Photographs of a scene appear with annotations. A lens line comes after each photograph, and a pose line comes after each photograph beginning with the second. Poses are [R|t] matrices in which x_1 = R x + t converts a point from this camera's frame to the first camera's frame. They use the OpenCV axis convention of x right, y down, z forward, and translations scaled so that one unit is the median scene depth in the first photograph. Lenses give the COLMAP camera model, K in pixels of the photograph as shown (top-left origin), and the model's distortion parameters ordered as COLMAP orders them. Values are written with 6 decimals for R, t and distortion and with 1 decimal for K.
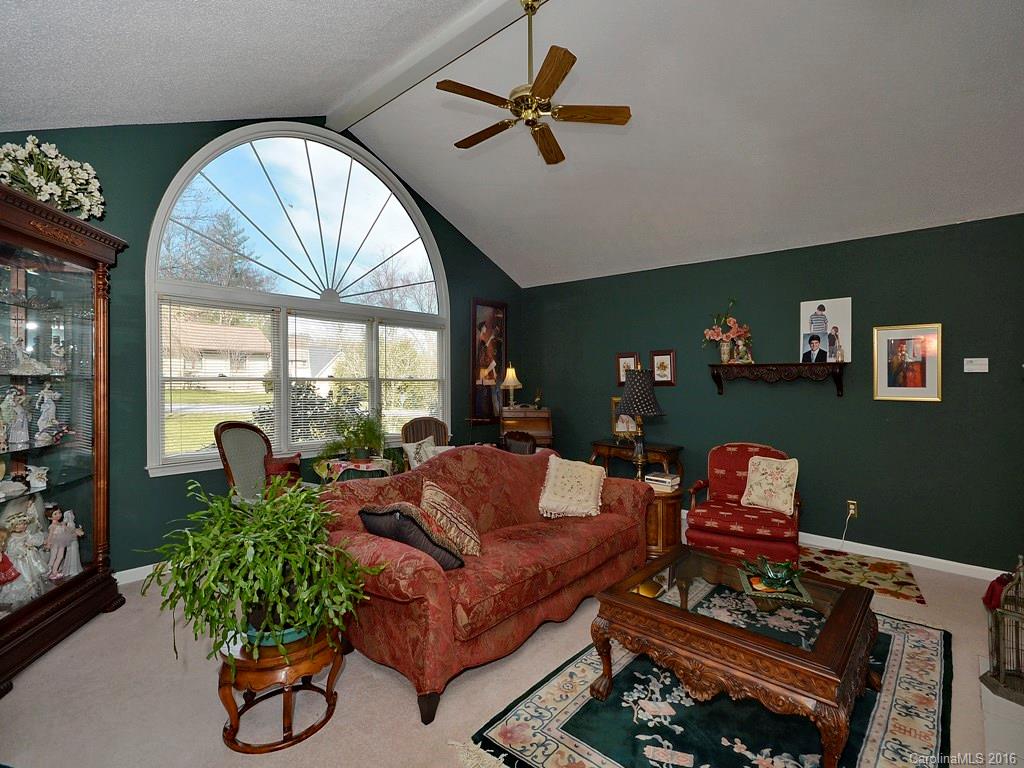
lens RADIAL K [[469.2, 0, 511.5], [0, 469.2, 379.1], [0, 0, 1]] dist [0.013002, 0.000077]
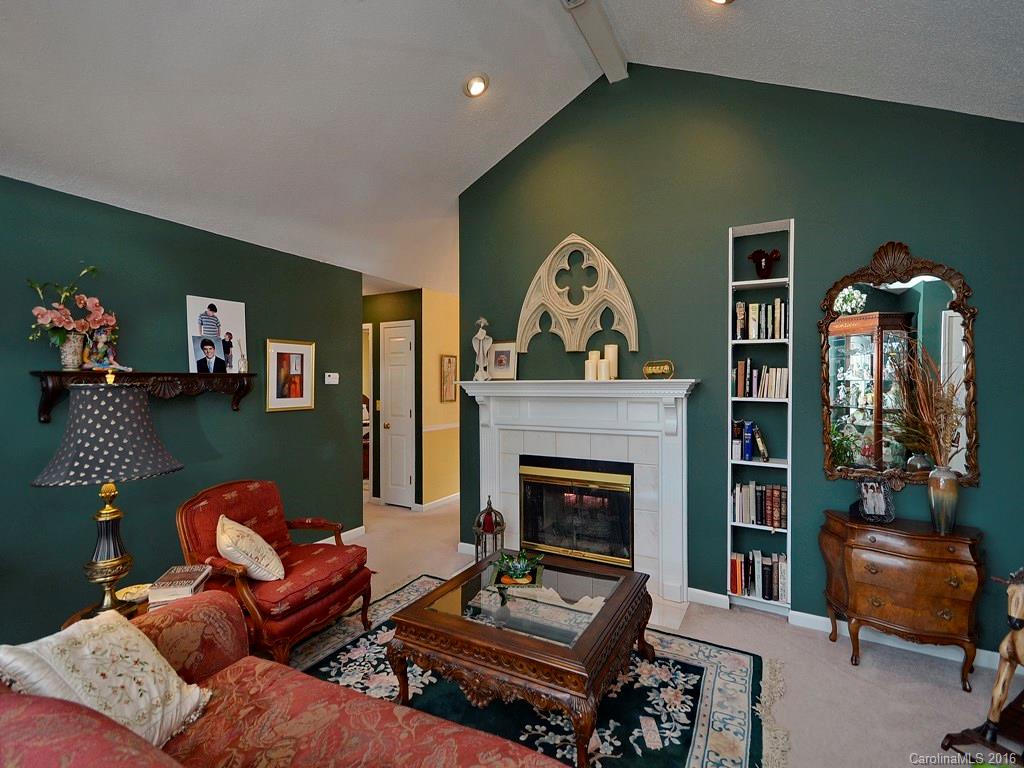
lens RADIAL K [[473.8, 0, 512.4], [0, 473.8, 382.7], [0, 0, 1]] dist [0.001813, 0.000126]
pose [[-0.252921, -0.008726, 0.967448, -0.302357], [0.007423, 0.999912, 0.010959, -0.023728], [-0.967458, 0.009953, -0.252834, 0.717222]]
